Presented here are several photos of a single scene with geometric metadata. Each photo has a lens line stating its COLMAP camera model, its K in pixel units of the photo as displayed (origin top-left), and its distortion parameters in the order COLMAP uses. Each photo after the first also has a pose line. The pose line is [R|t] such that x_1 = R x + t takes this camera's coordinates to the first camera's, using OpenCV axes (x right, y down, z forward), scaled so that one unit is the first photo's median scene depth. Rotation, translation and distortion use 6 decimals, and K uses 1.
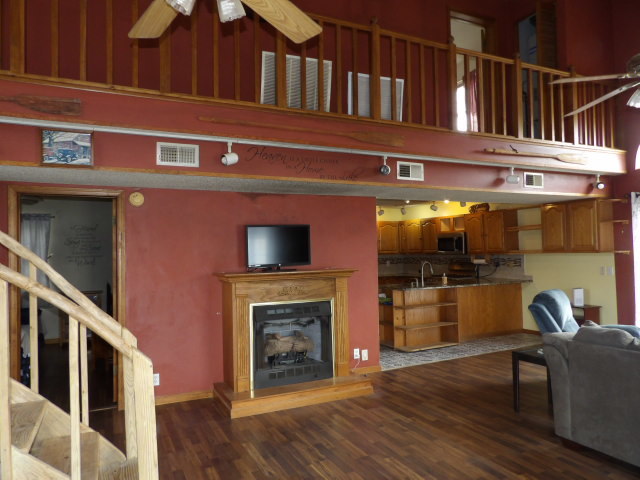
lens RADIAL K [[458.2, 0, 320.0], [0, 458.2, 240.0], [0, 0, 1]] dist [-0.048633, 0.056210]
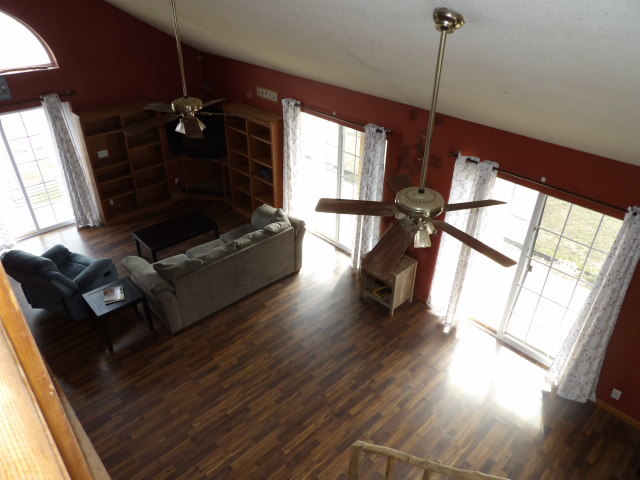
lens RADIAL K [[458.2, 0, 320.0], [0, 458.2, 240.0], [0, 0, 1]] dist [-0.048633, 0.056210]
pose [[-0.300299, -0.489569, 0.818622, -0.412085], [-0.028717, 0.862485, 0.505267, -0.356605], [-0.953413, 0.128222, -0.273062, 0.474143]]
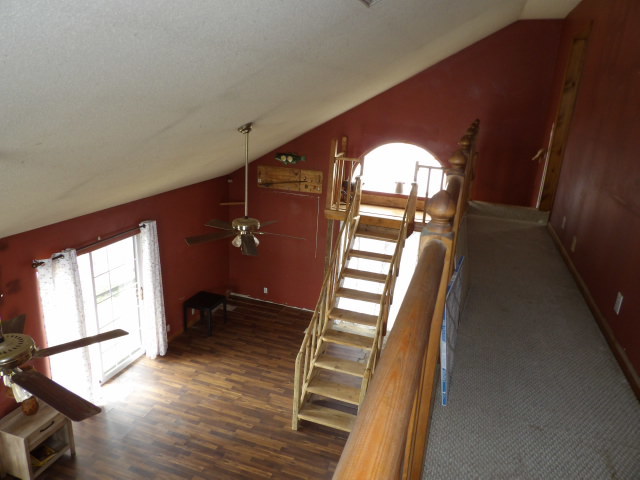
lens RADIAL K [[458.2, 0, 320.0], [0, 458.2, 240.0], [0, 0, 1]] dist [-0.048633, 0.056210]
pose [[-0.700618, 0.205161, -0.683406, 0.384969], [-0.019857, 0.951796, 0.306090, -0.384723], [0.713260, 0.228022, -0.662771, 0.869626]]
